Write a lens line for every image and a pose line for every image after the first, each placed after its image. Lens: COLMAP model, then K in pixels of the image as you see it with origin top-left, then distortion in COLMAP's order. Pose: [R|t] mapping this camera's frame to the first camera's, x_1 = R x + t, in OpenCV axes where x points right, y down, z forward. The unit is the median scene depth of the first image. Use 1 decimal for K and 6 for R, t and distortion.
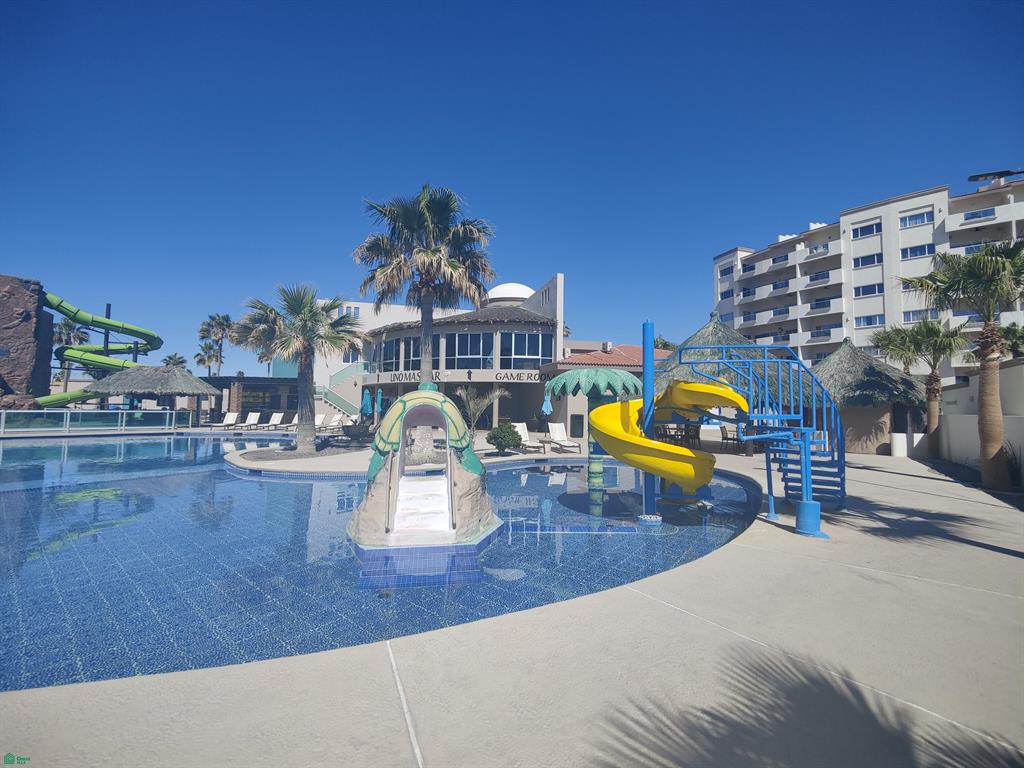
lens RADIAL K [[437.3, 0, 512.1], [0, 437.3, 382.3], [0, 0, 1]] dist [-0.007082, -0.000281]
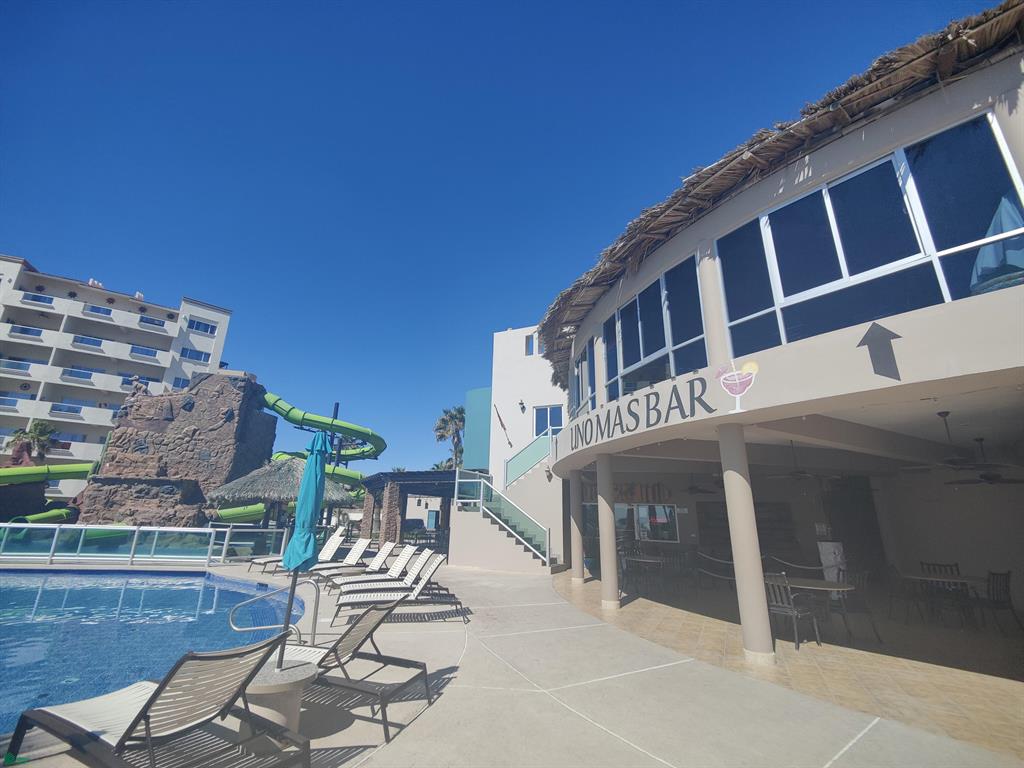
lens RADIAL K [[437.3, 0, 516.0], [0, 437.3, 381.5], [0, 0, 1]] dist [-0.007082, -0.000281]
pose [[0.771453, -0.185326, -0.608699, -0.095678], [0.023363, 0.964249, -0.263967, 0.033590], [0.635857, 0.189417, 0.748202, 0.701768]]
